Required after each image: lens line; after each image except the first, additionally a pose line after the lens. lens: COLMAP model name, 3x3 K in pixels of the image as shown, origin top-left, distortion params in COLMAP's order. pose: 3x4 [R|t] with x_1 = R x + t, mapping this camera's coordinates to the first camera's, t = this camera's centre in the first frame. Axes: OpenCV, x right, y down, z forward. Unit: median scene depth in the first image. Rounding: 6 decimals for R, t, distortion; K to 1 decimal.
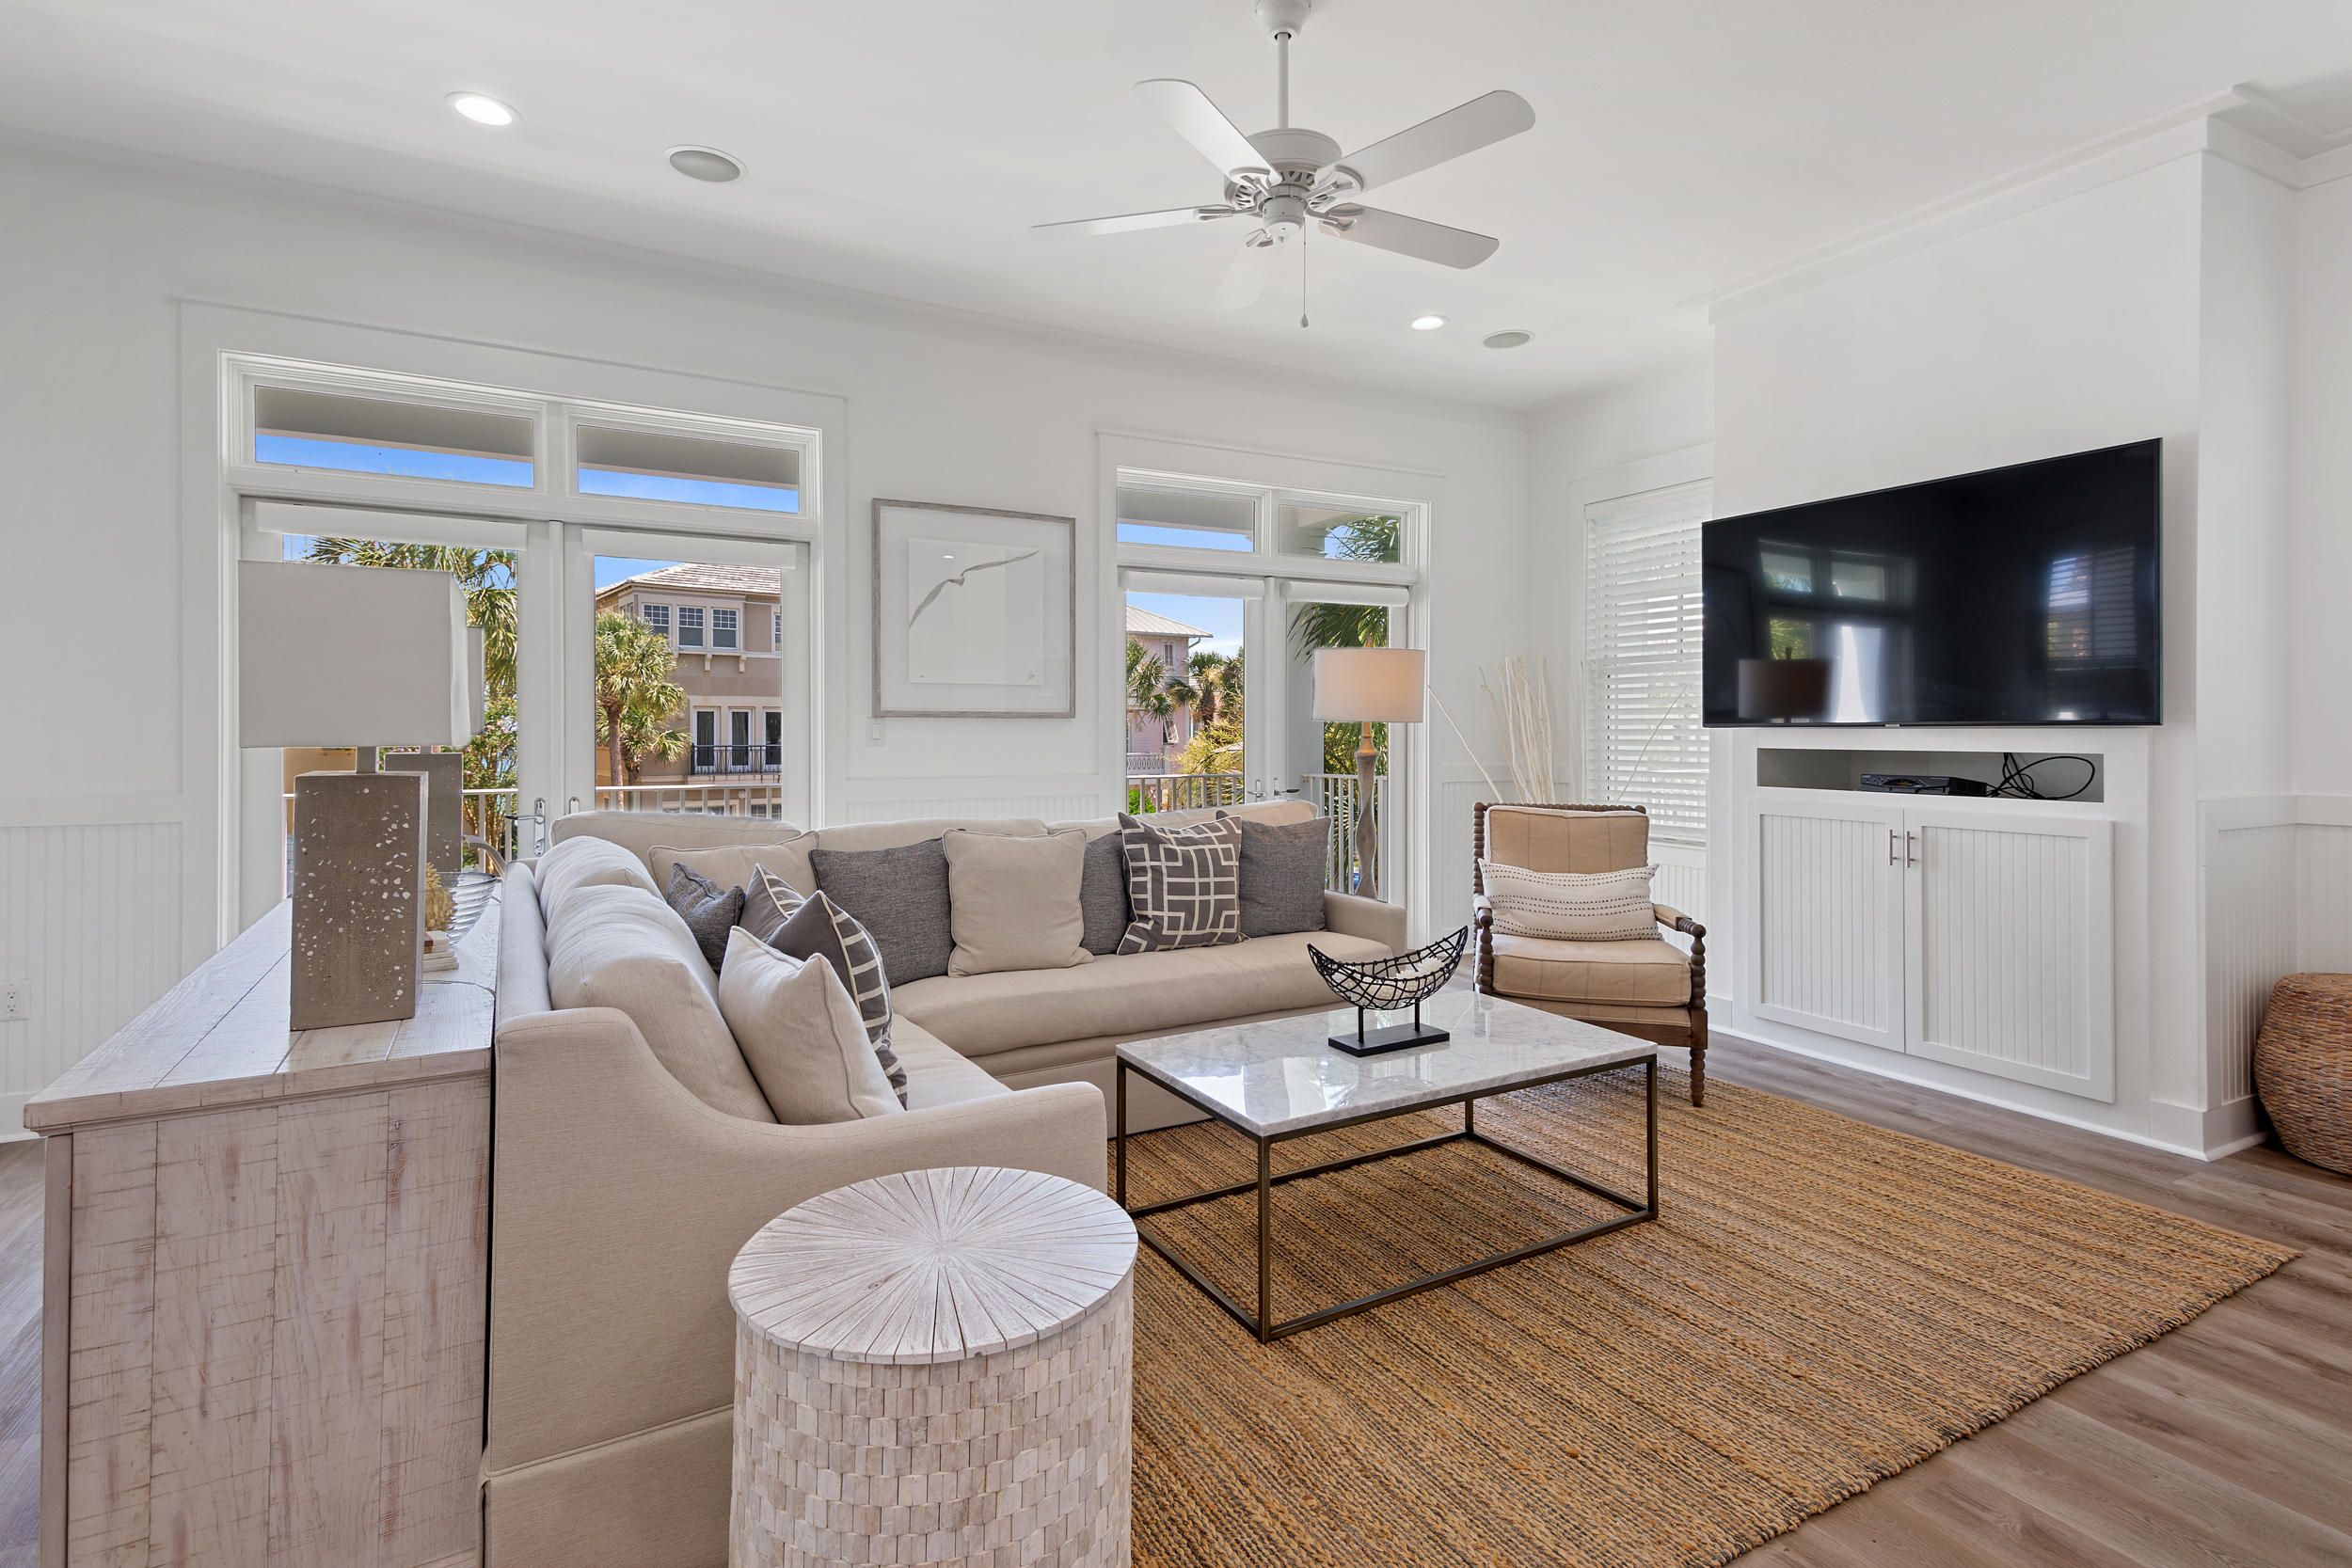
lens RADIAL K [[1117.0, 0, 1183.7], [0, 1117.0, 745.3], [0, 0, 1]] dist [0.034449, -0.003749]
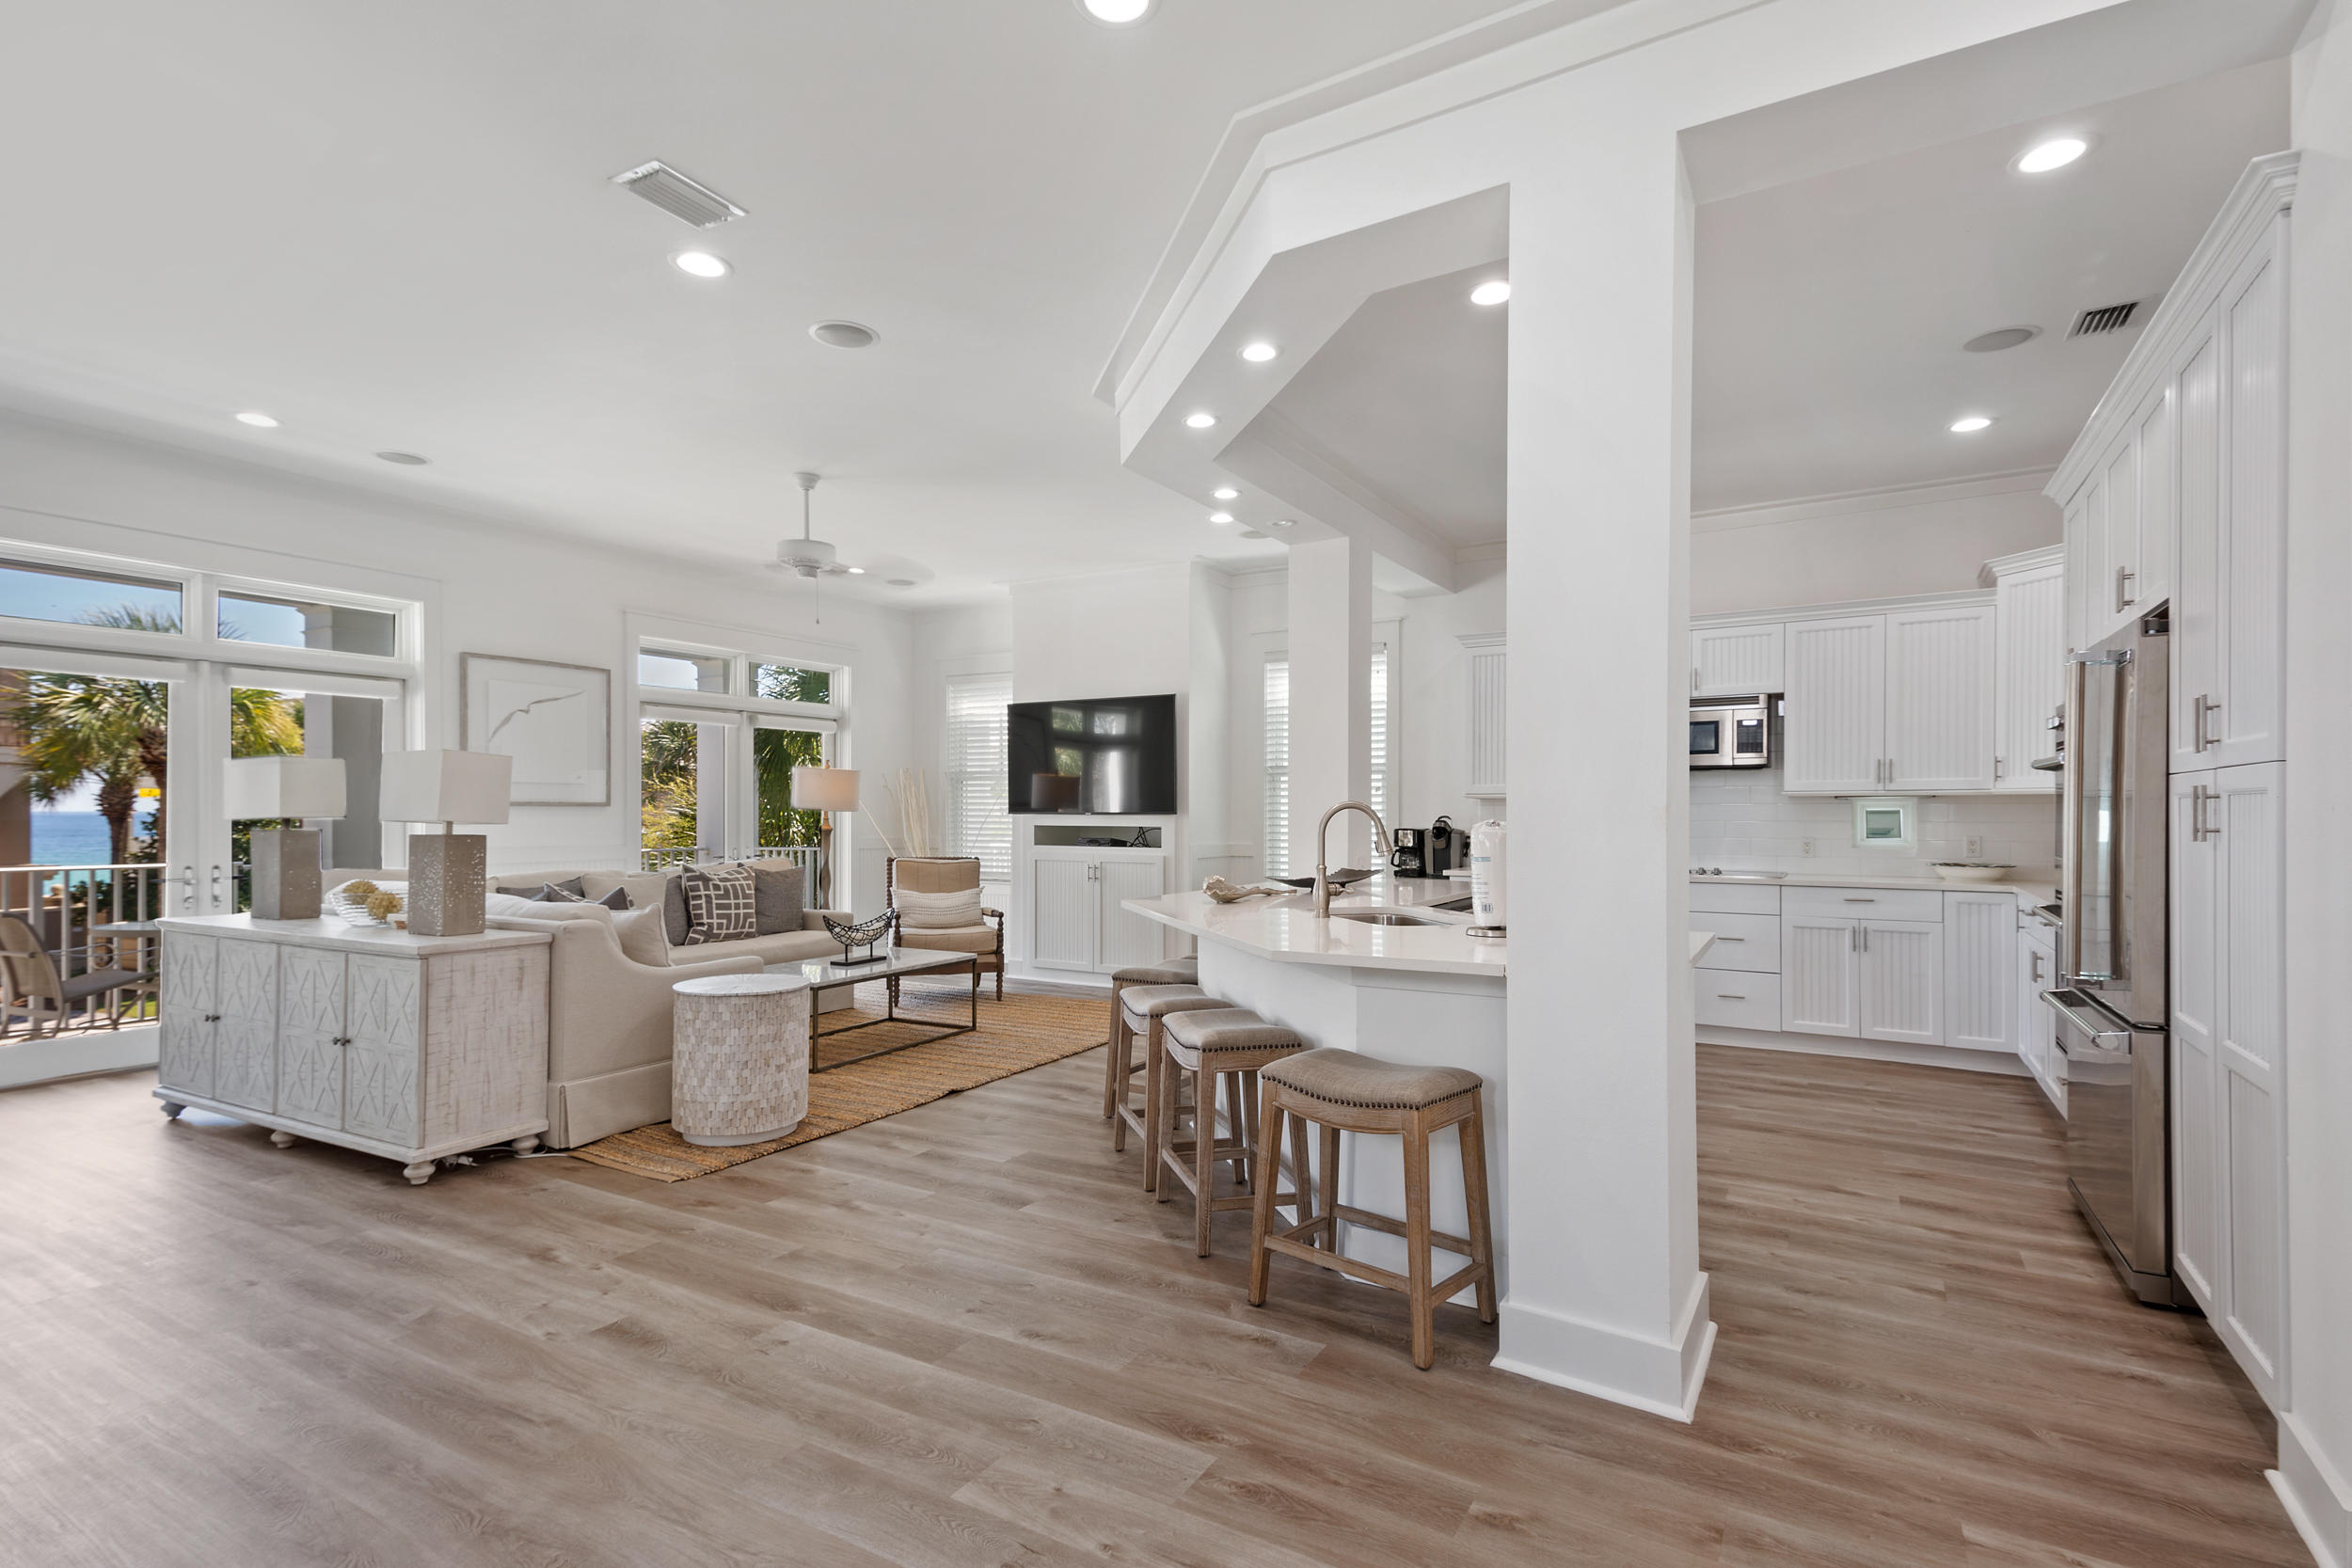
lens RADIAL K [[1117.0, 0, 1169.0], [0, 1117.0, 822.1], [0, 0, 1]] dist [0.034449, -0.003749]
pose [[0.859350, -0.001070, 0.511386, -0.297046], [0.003874, 0.999983, -0.004418, 0.007618], [-0.511373, 0.005778, 0.859340, -0.846496]]
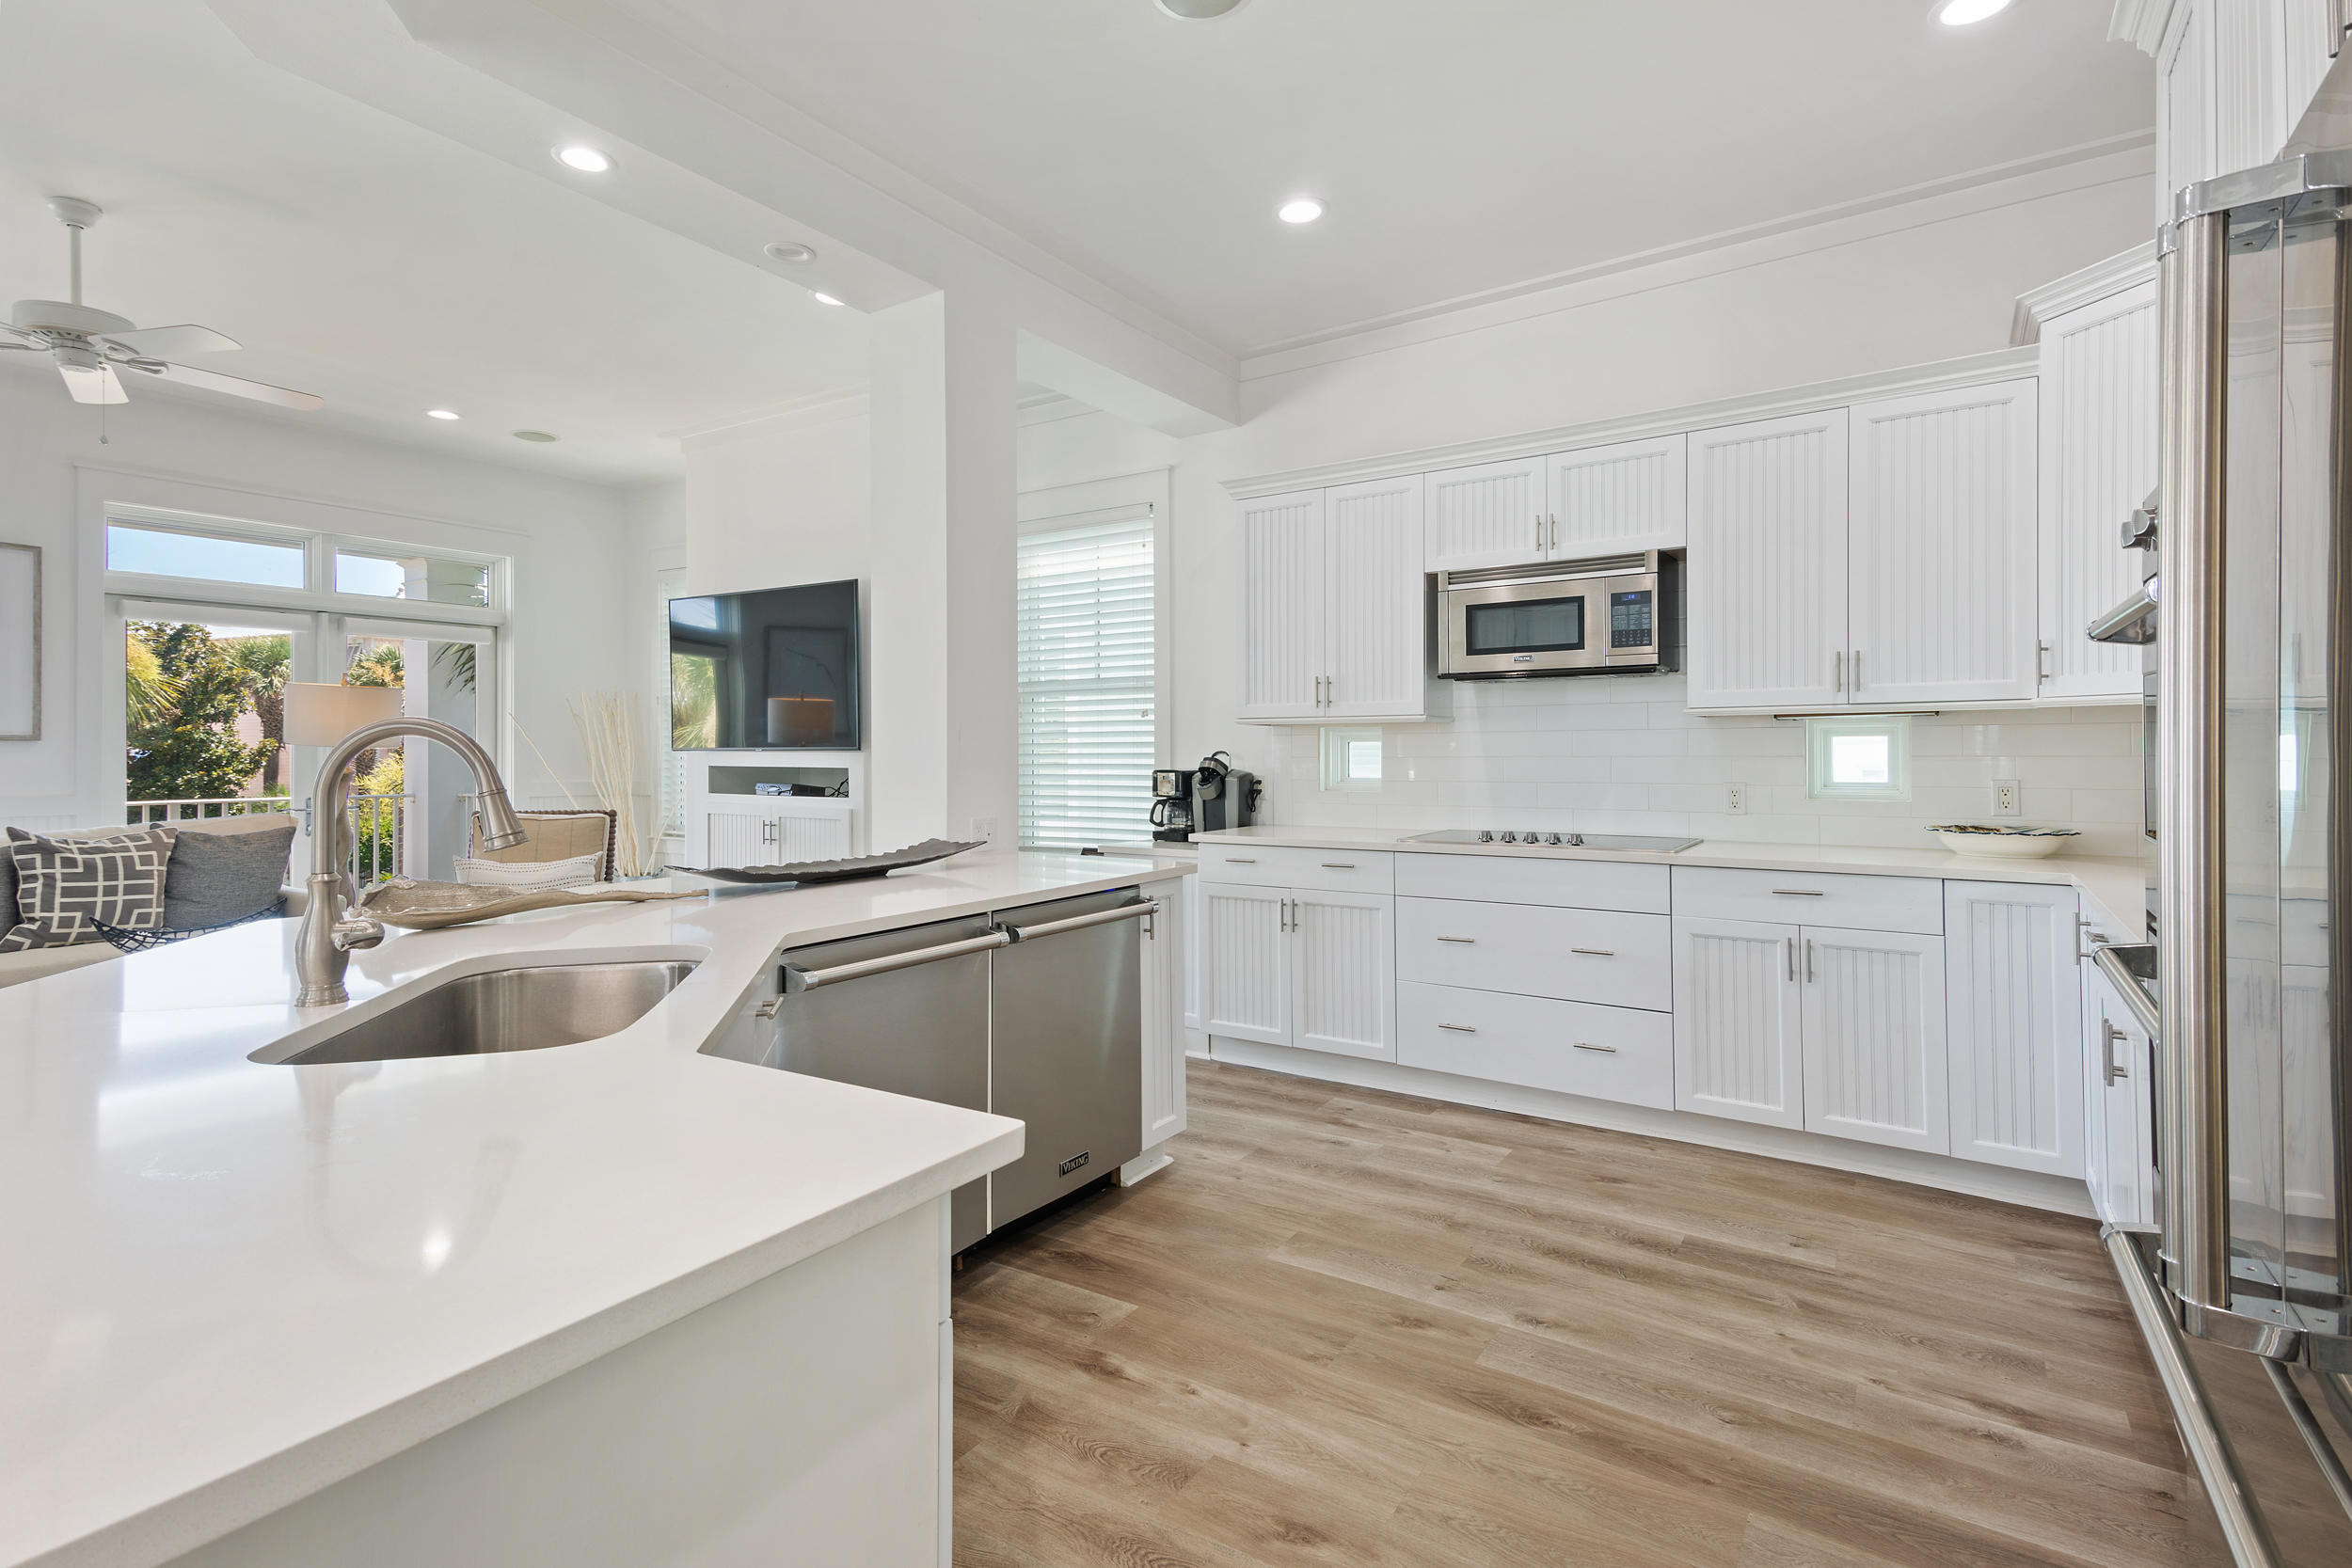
lens RADIAL K [[1117.0, 0, 1171.6], [0, 1117.0, 751.8], [0, 0, 1]] dist [0.034449, -0.003749]
pose [[0.881329, -0.000658, 0.472503, 0.424493], [0.006807, 0.999913, -0.011303, 0.005937], [-0.472455, 0.013178, 0.881256, -0.562844]]
